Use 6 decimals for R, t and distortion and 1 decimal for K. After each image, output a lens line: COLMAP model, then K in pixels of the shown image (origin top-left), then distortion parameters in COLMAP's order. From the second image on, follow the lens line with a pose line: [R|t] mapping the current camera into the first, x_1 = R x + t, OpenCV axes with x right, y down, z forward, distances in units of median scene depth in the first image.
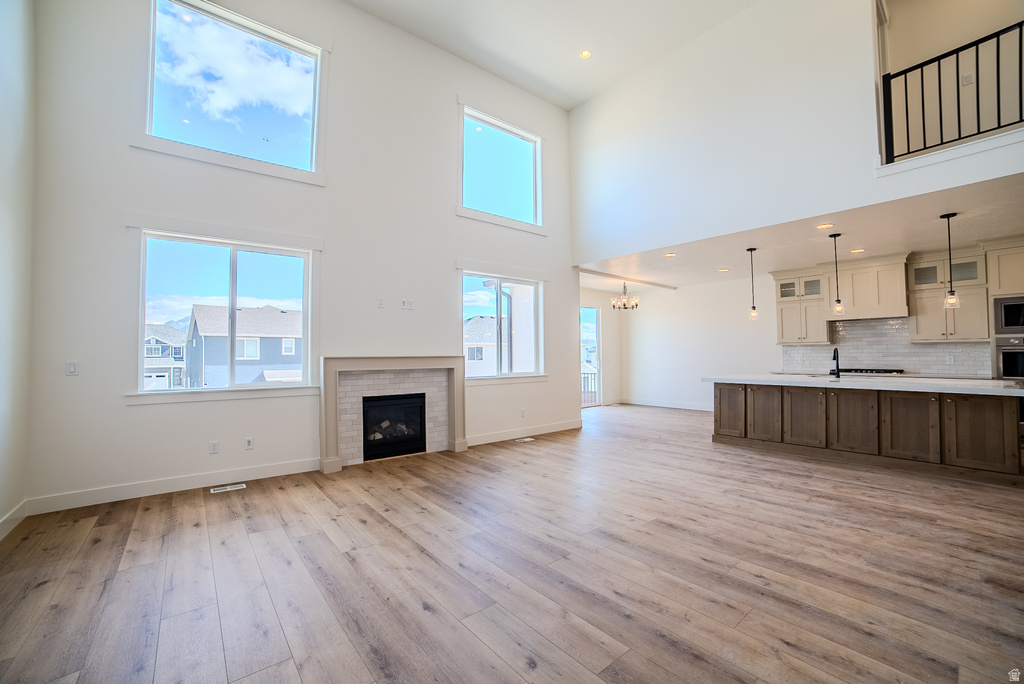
lens RADIAL K [[410.6, 0, 512.0], [0, 410.6, 342.0], [0, 0, 1]] dist [-0.095924, 0.027309]
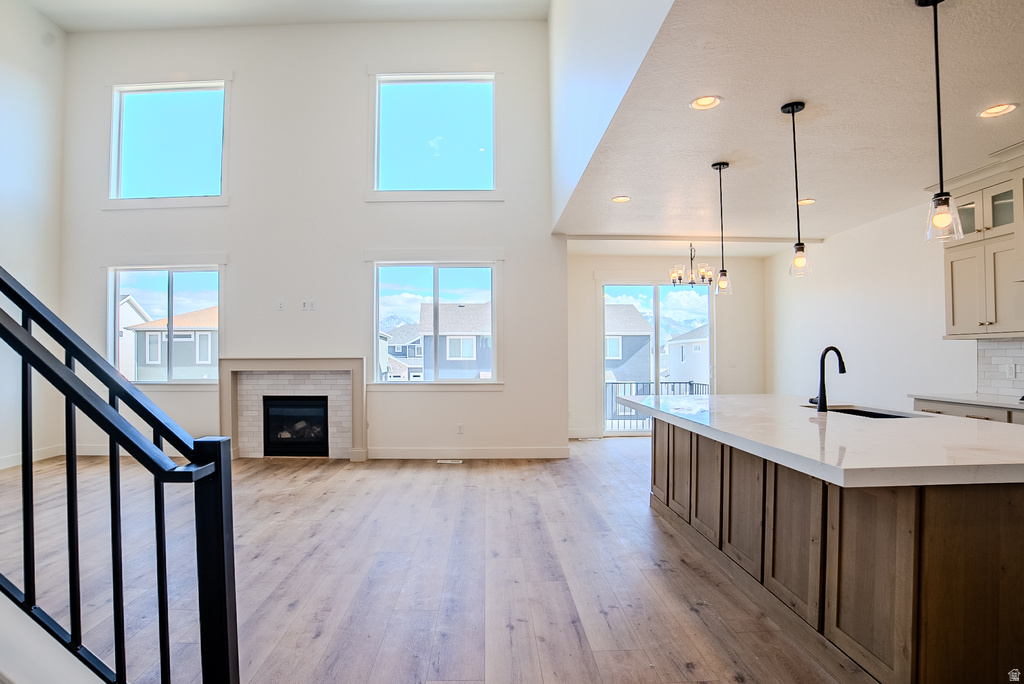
lens RADIAL K [[534.9, 0, 490.6], [0, 534.9, 346.1], [0, 0, 1]] dist [-0.071684, 0.001405]
pose [[0.782489, -0.007281, -0.622622, 0.893948], [0.017226, 0.999802, 0.009957, 0.001765], [0.622426, -0.018517, 0.782460, 0.267587]]
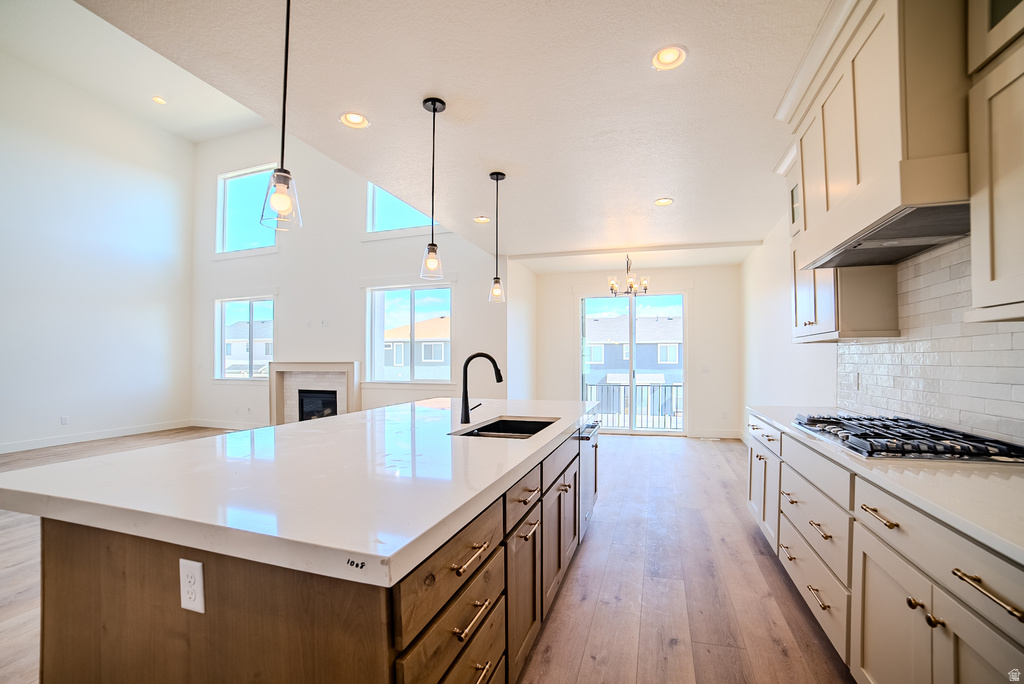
lens RADIAL K [[420.3, 0, 530.2], [0, 420.3, 357.3], [0, 0, 1]] dist [-0.068021, -0.000064]
pose [[0.570967, 0.000374, -0.820973, 1.228098], [0.021868, 0.999638, 0.015664, 0.013780], [0.820682, -0.026897, 0.570753, 0.780658]]
